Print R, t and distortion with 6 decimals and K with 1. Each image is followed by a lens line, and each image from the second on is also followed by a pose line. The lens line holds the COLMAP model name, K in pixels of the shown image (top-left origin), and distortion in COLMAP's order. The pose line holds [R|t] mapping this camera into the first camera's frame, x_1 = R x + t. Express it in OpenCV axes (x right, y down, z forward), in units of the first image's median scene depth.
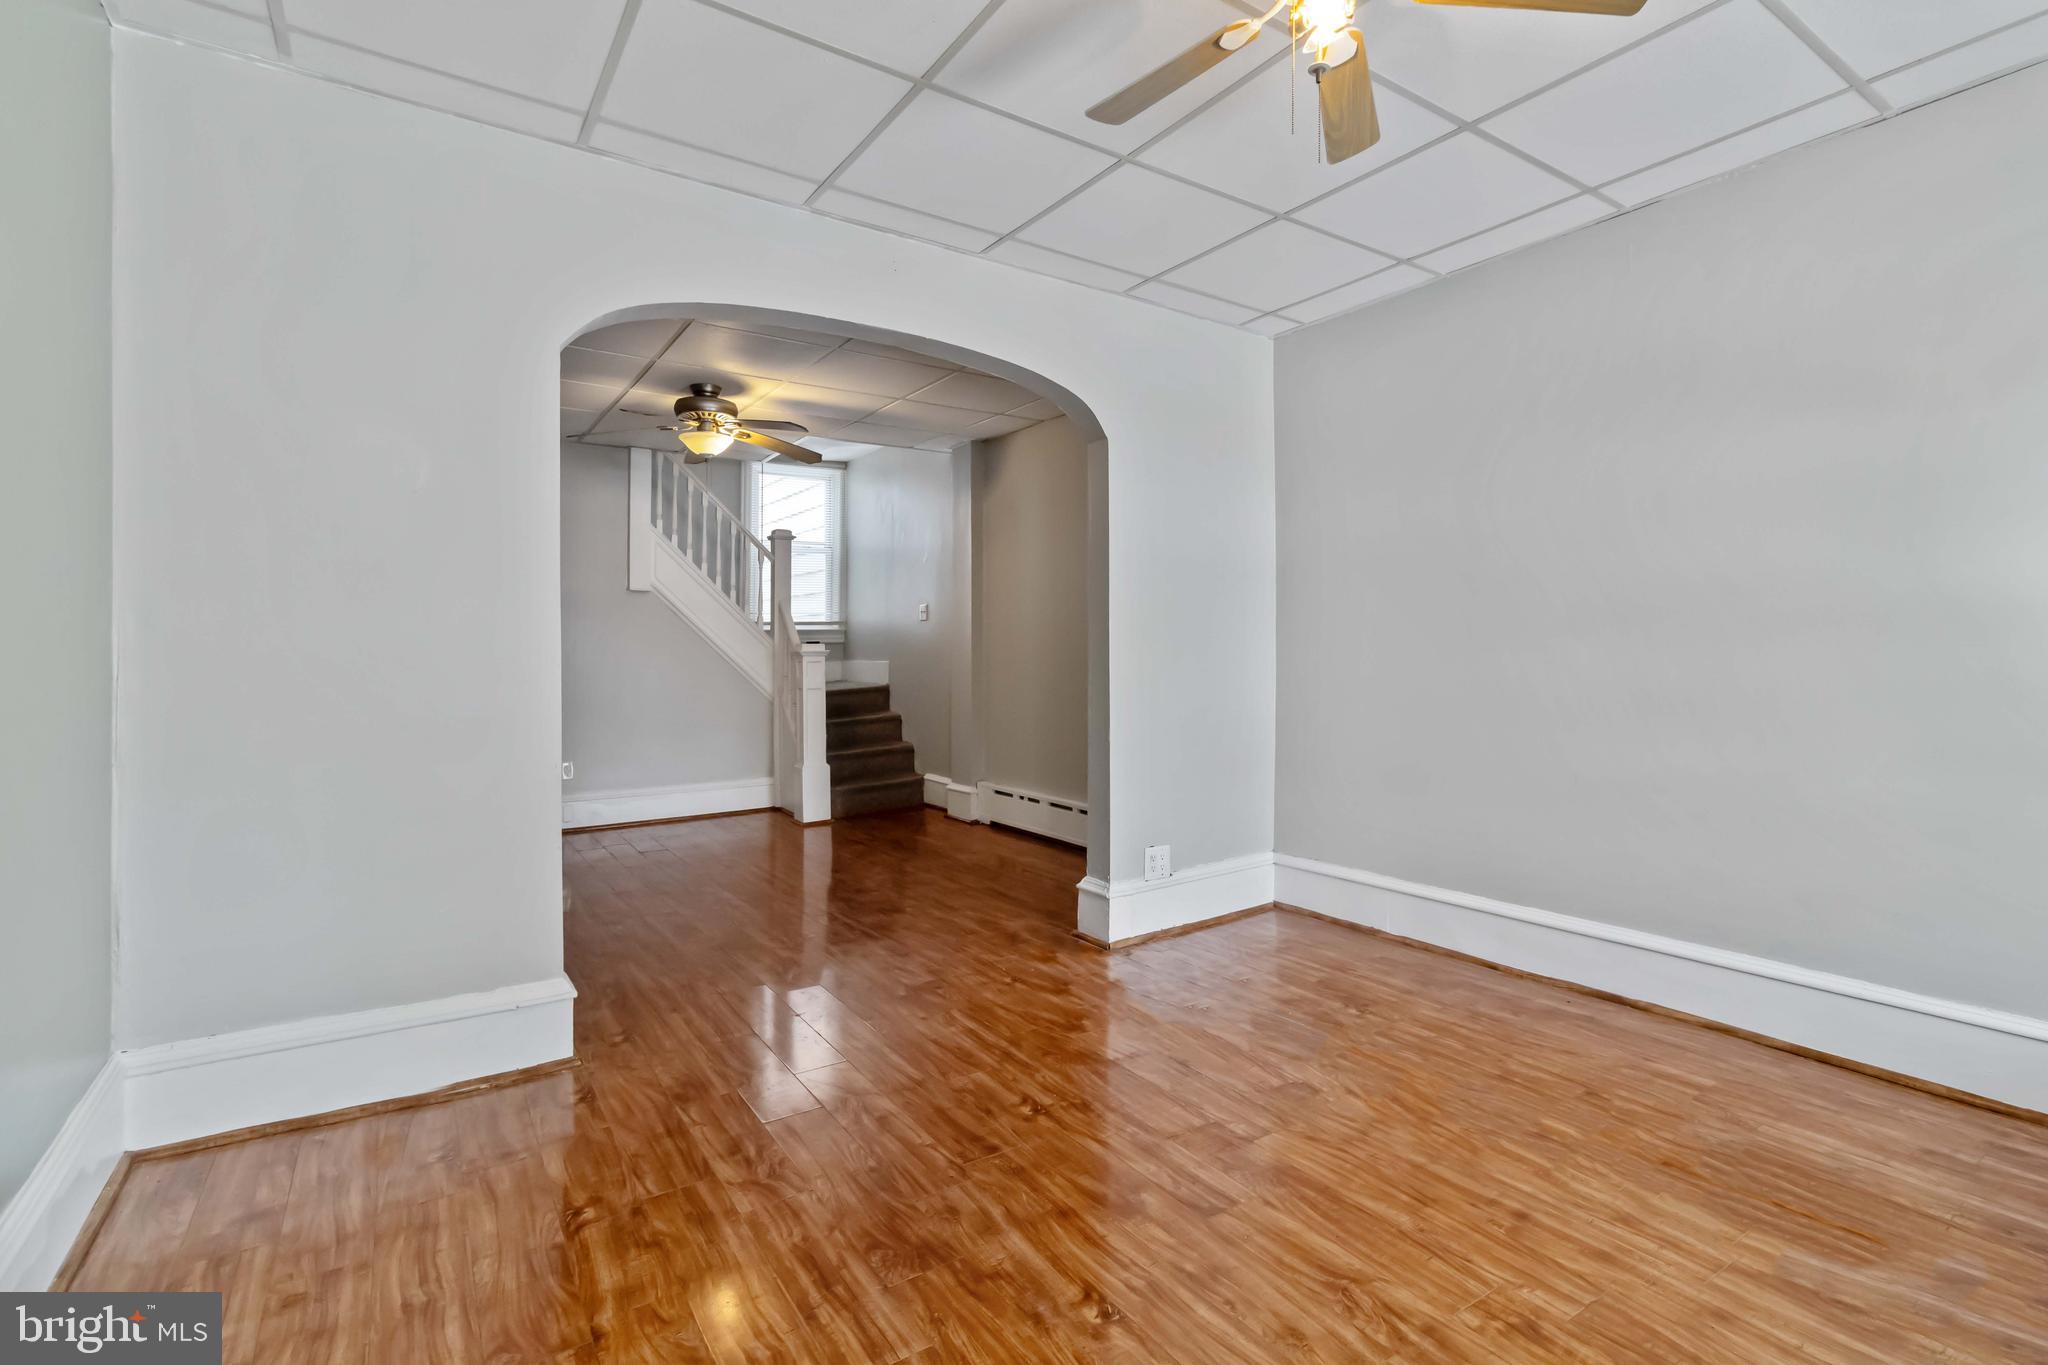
lens RADIAL K [[947.9, 0, 1025.0], [0, 947.9, 651.5], [0, 0, 1]] dist [-0.001140, -0.000081]
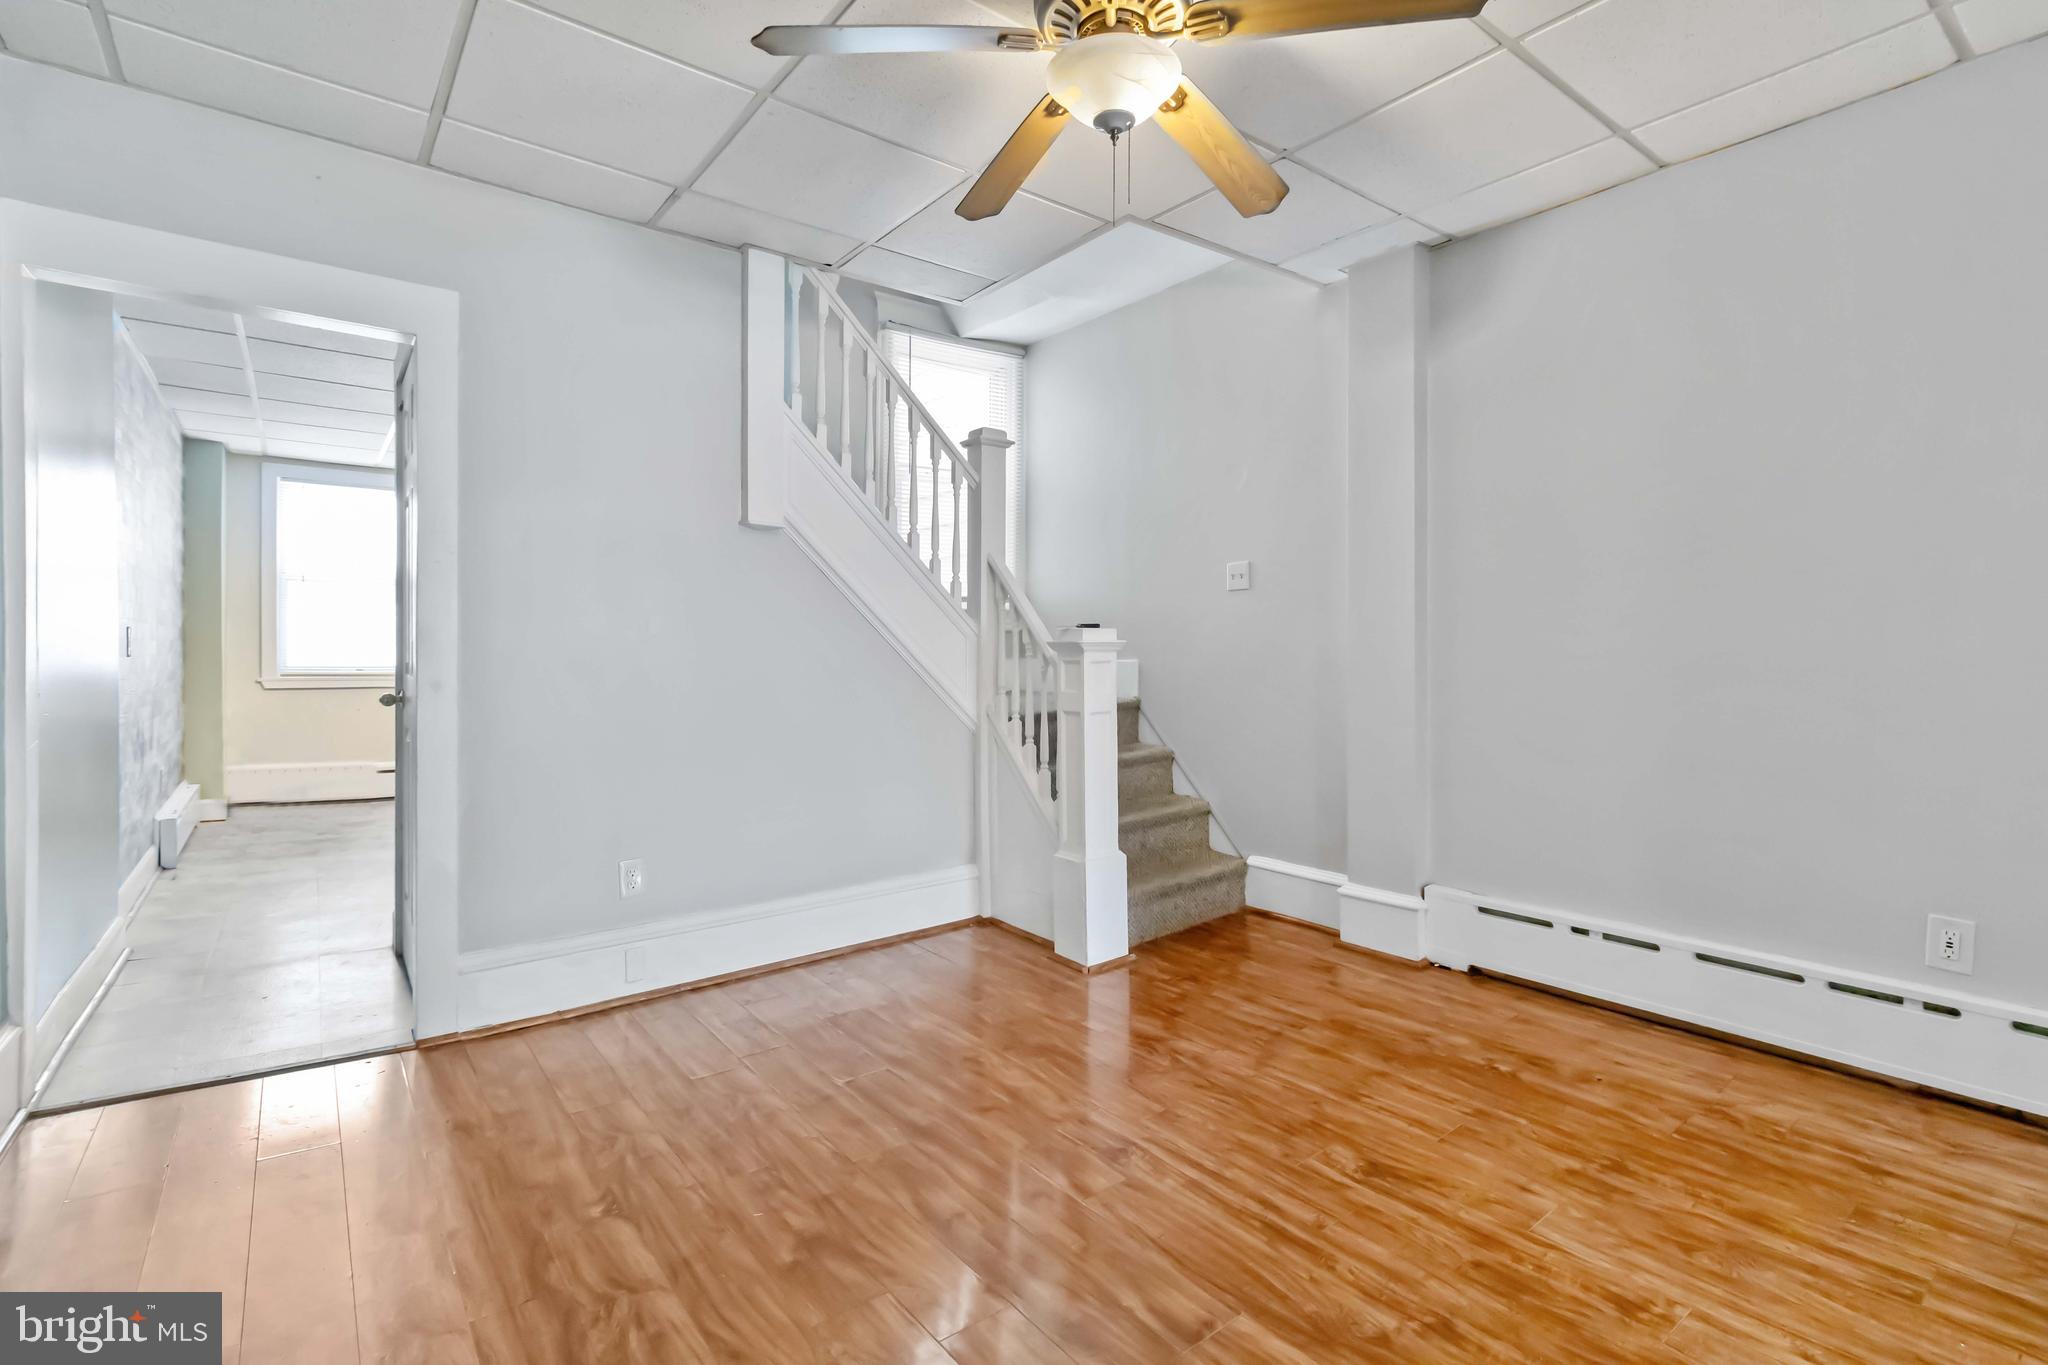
lens RADIAL K [[960.5, 0, 1024.7], [0, 960.5, 649.7], [0, 0, 1]] dist [0.047551, 0.000042]
pose [[0.996717, -0.000842, 0.080954, -0.300326], [0.000890, 0.999999, -0.000562, 0.004406], [-0.080953, 0.000632, 0.996718, 0.448166]]
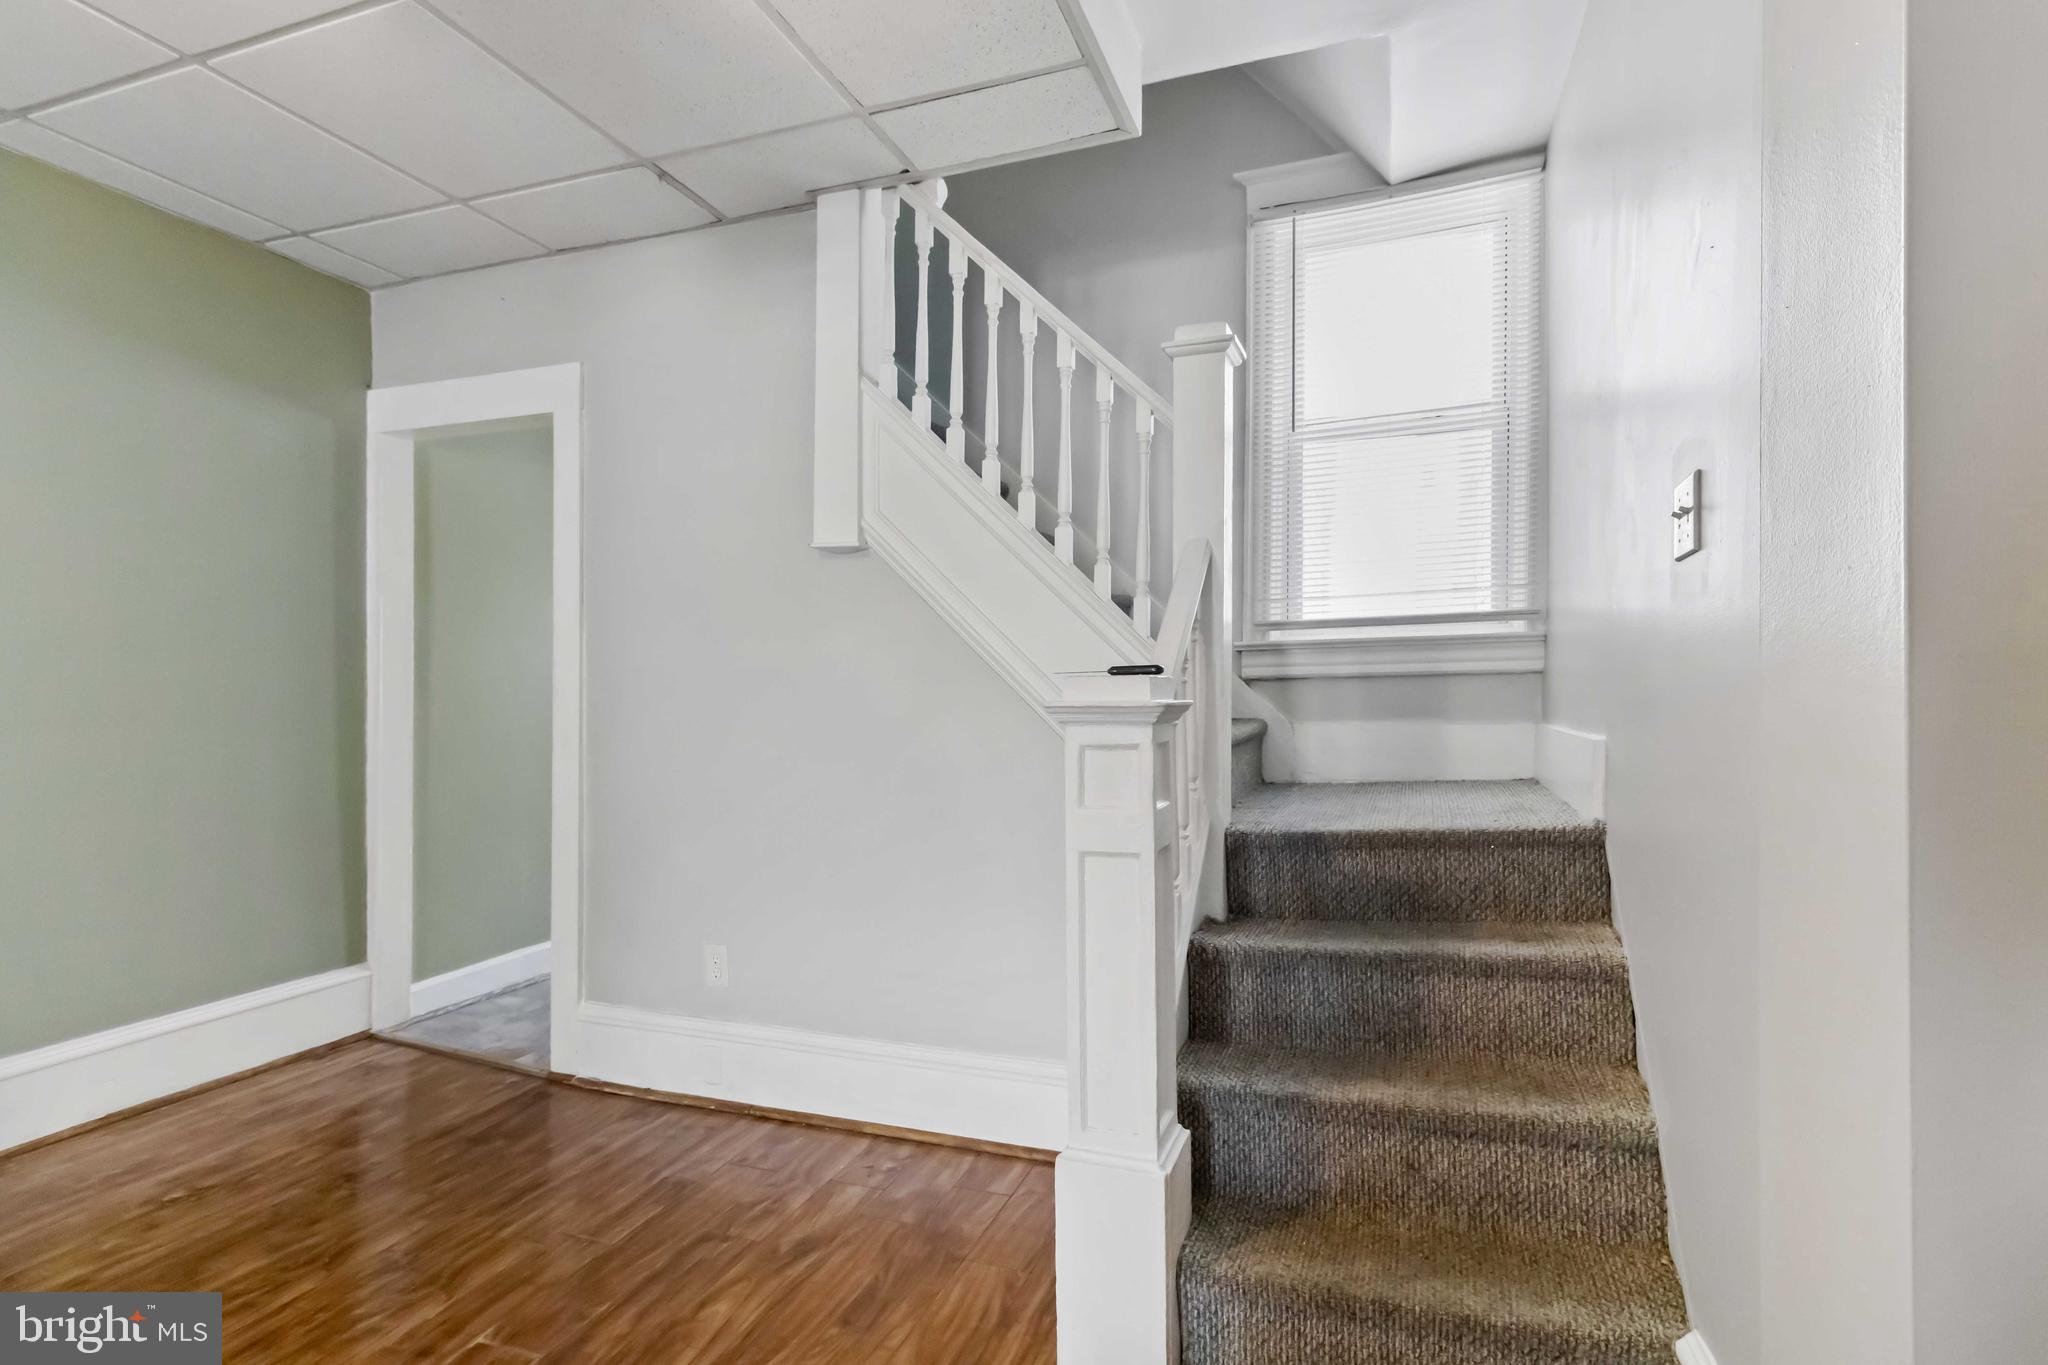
lens RADIAL K [[947.5, 0, 1017.4], [0, 947.5, 679.1], [0, 0, 1]] dist [0.000222, -0.000017]
pose [[0.617668, -0.006525, -0.786412, -0.044240], [0.003468, 0.999978, -0.005574, -0.005582], [0.786431, 0.000715, 0.617677, 0.793148]]
